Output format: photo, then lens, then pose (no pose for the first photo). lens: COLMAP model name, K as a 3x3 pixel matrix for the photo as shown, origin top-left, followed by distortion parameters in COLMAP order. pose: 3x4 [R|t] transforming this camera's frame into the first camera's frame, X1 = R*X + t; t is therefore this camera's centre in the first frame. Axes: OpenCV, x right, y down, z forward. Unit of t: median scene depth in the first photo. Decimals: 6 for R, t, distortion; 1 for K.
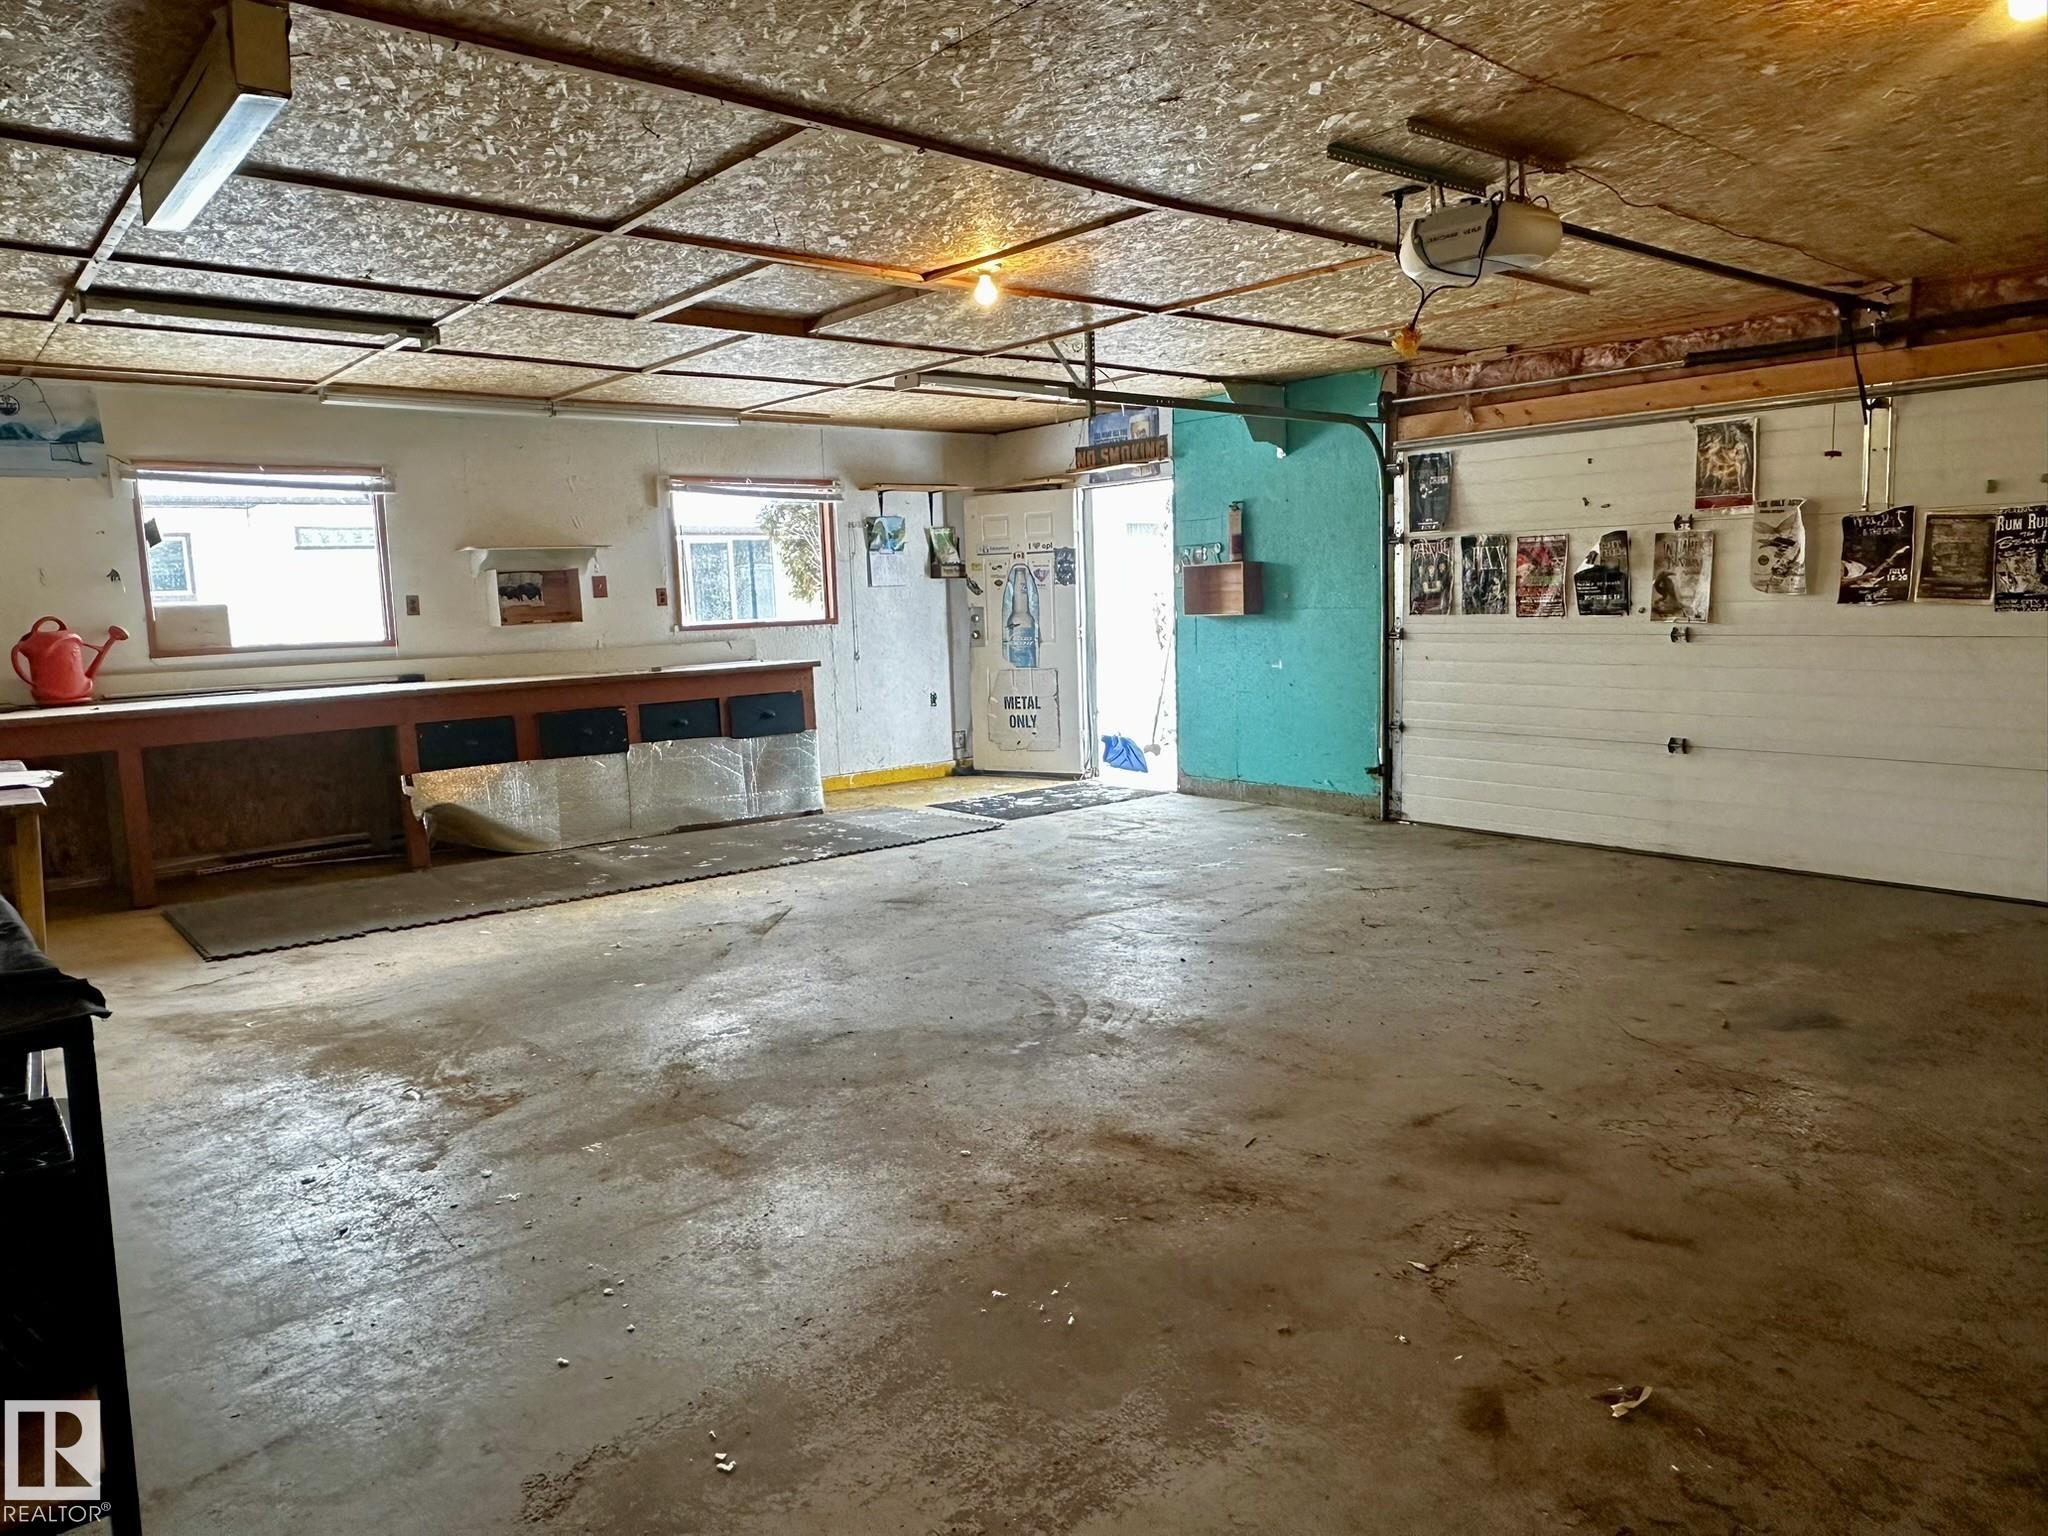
lens RADIAL K [[1373.3, 0, 1022.6], [0, 1373.3, 766.3], [0, 0, 1]] dist [-0.001476, -0.000317]
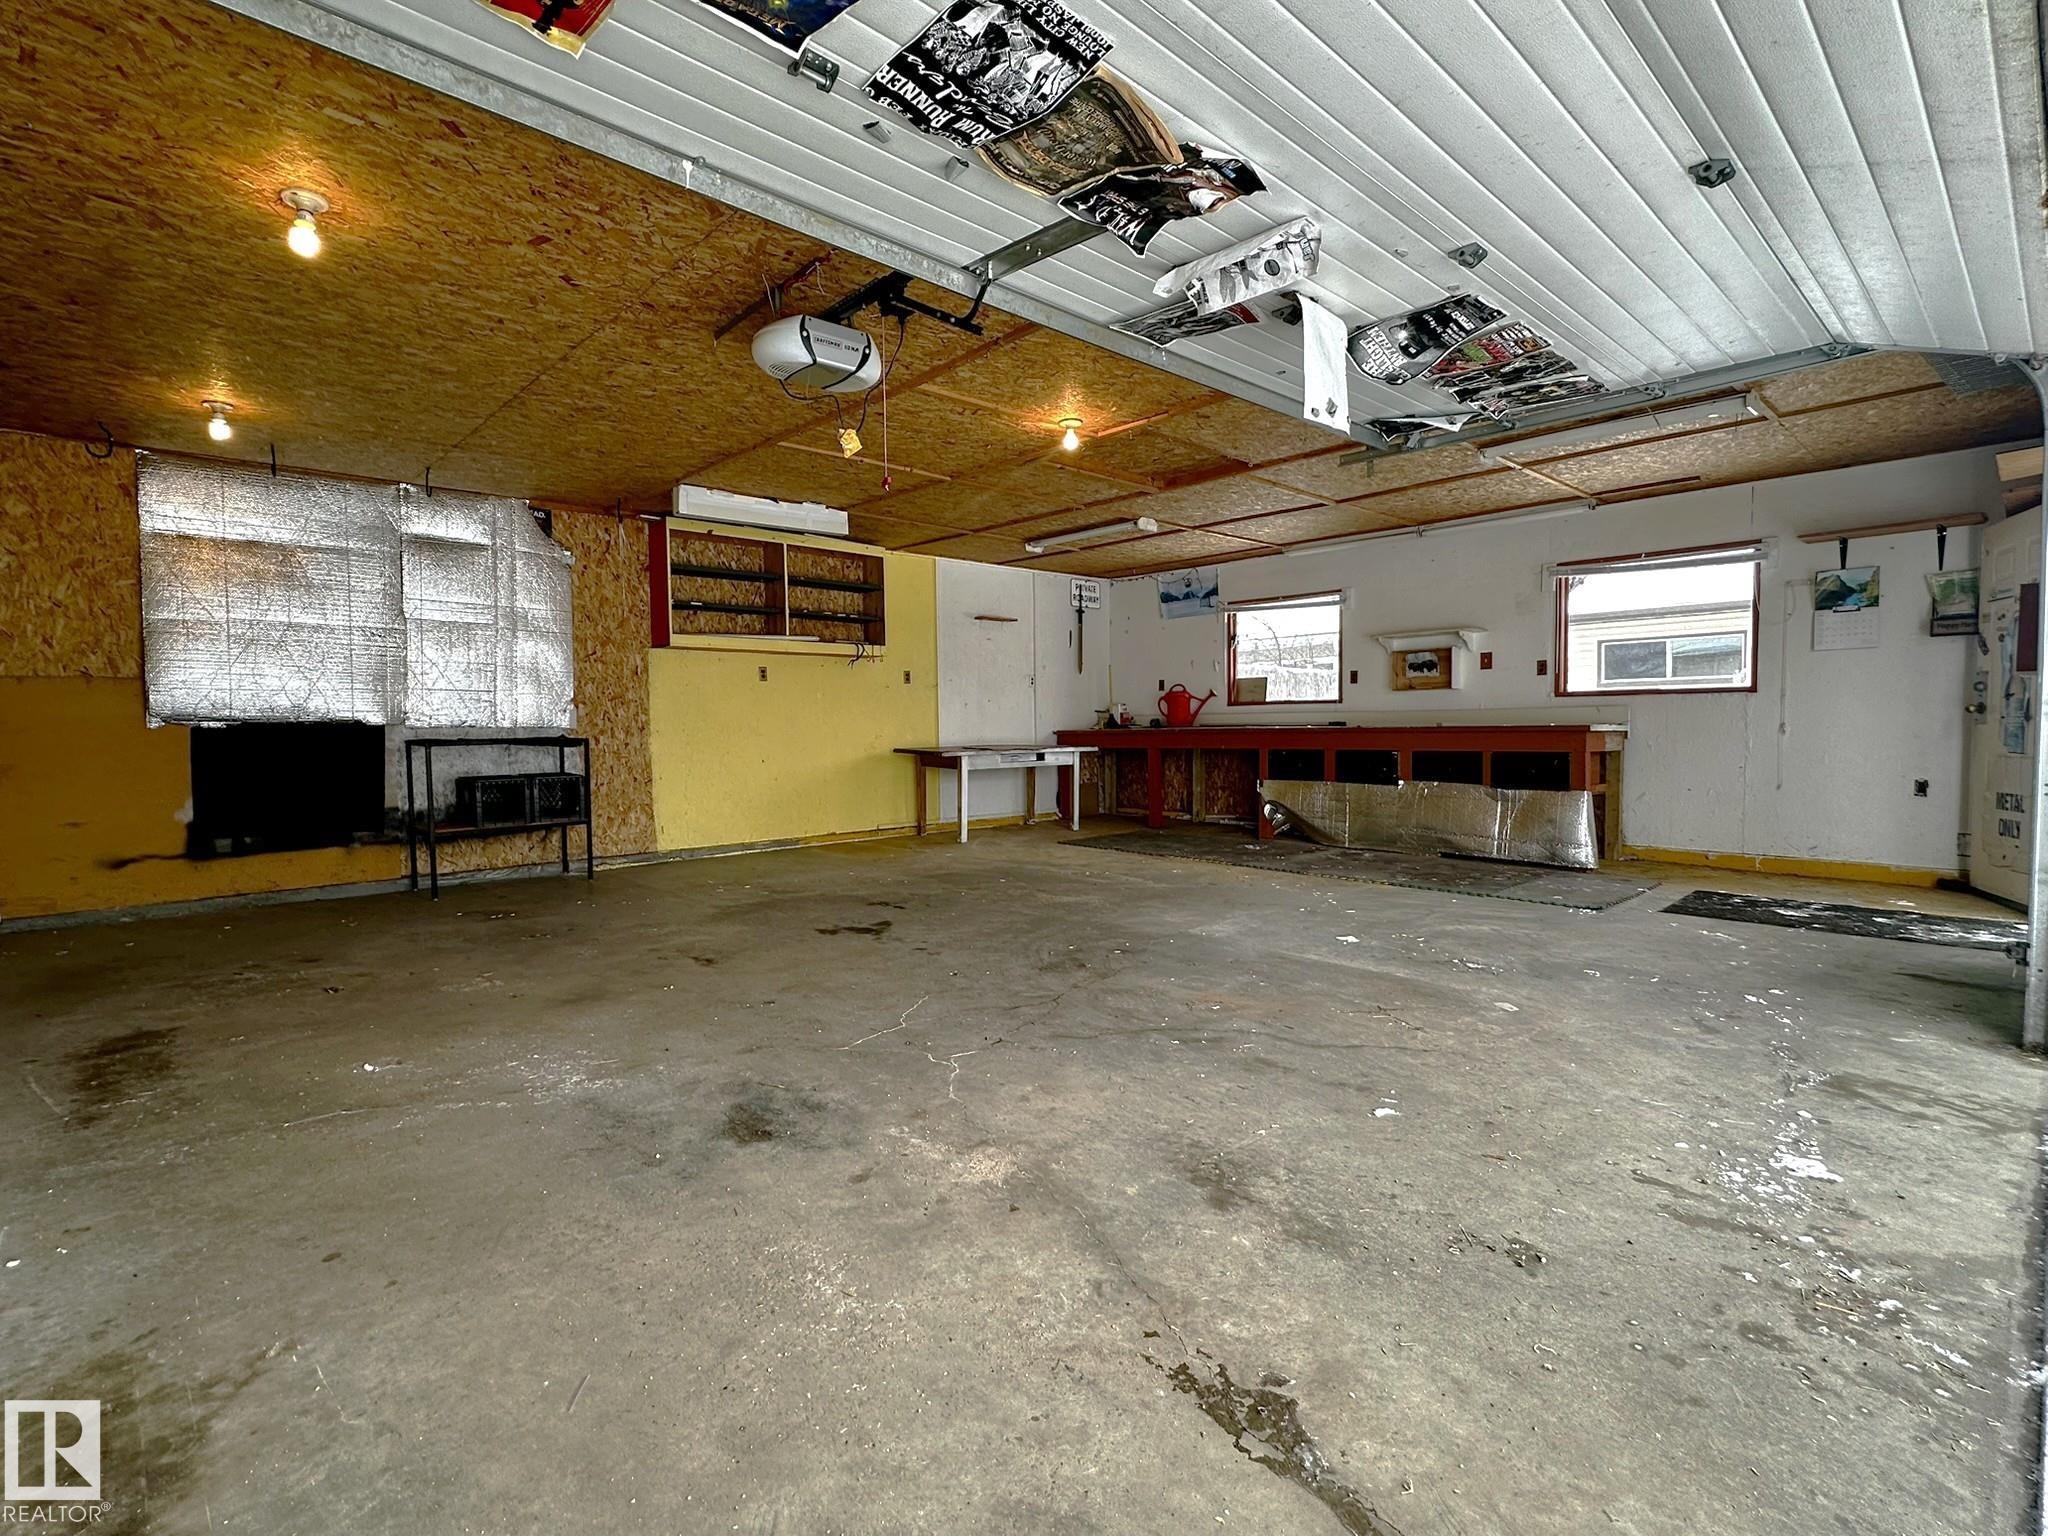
lens RADIAL K [[974.6, 0, 1022.9], [0, 974.6, 764.0], [0, 0, 1]] dist [0.000514, 0.000055]
pose [[0.051234, 0.071965, -0.996090, 0.585996], [-0.118698, 0.990769, 0.065475, -0.046642], [0.991608, 0.114879, 0.059303, 0.555403]]
